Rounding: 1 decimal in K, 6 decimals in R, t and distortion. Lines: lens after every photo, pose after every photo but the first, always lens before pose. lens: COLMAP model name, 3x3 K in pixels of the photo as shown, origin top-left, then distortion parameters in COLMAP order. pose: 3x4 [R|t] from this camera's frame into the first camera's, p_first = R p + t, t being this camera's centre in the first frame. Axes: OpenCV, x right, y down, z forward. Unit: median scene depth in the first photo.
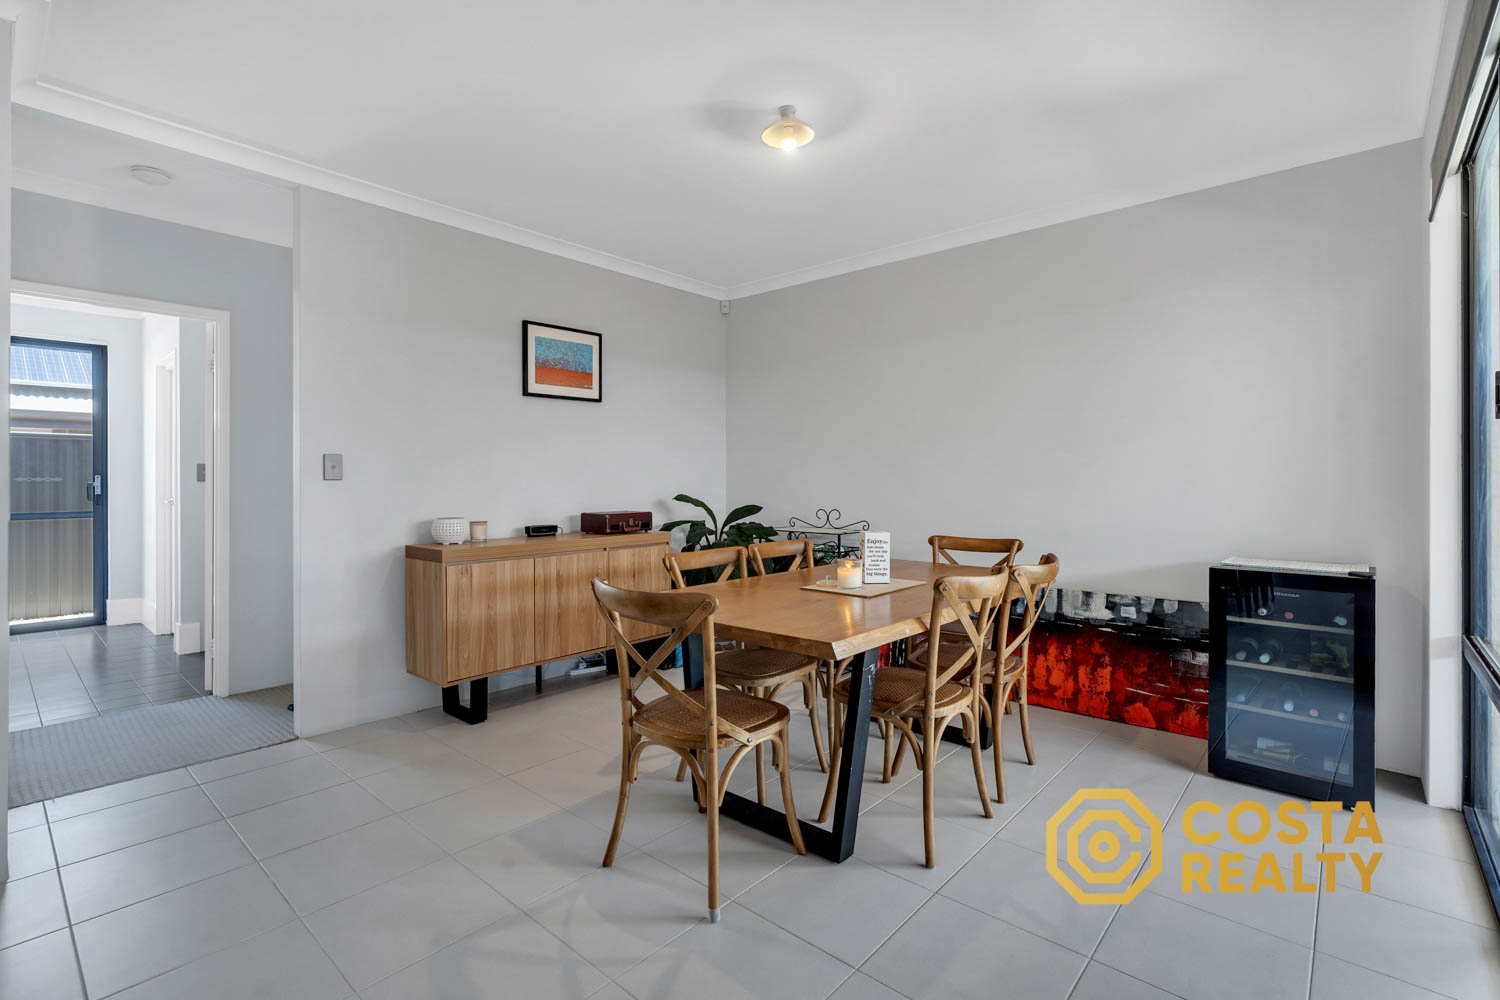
lens RADIAL K [[683.4, 0, 756.2], [0, 683.4, 496.7], [0, 0, 1]] dist [-0.002604, -0.000234]
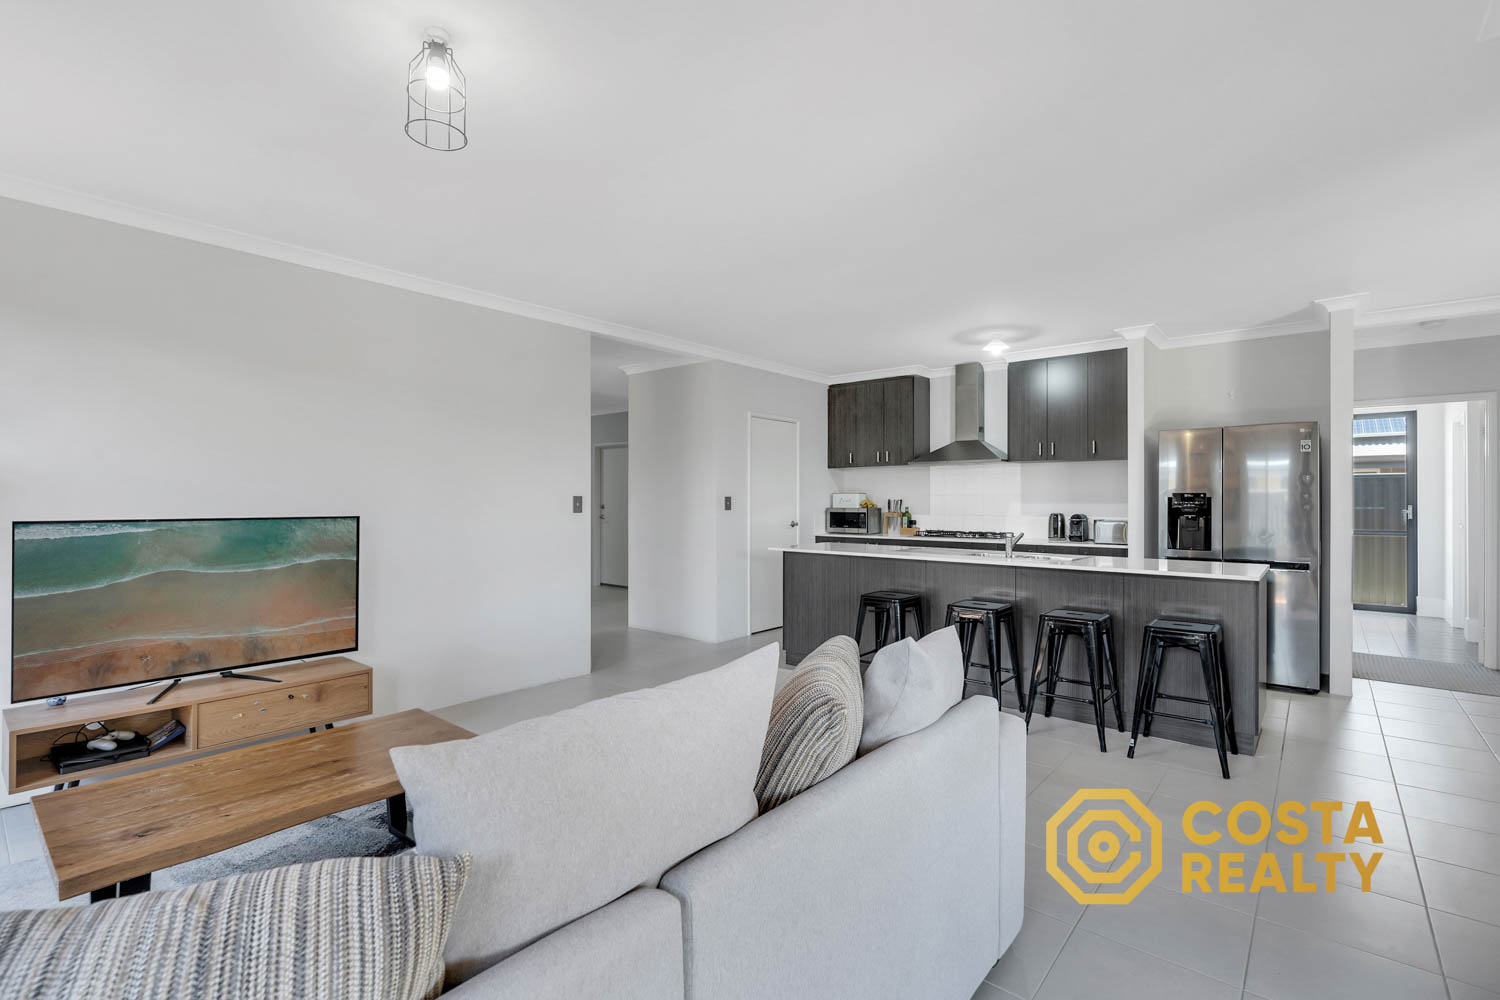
lens RADIAL K [[683.4, 0, 756.2], [0, 683.4, 496.7], [0, 0, 1]] dist [-0.002604, -0.000234]
pose [[0.022550, -0.012653, -0.999666, 0.386098], [-0.011864, 0.999846, -0.012923, -0.014533], [0.999675, 0.012152, 0.022397, -0.357153]]
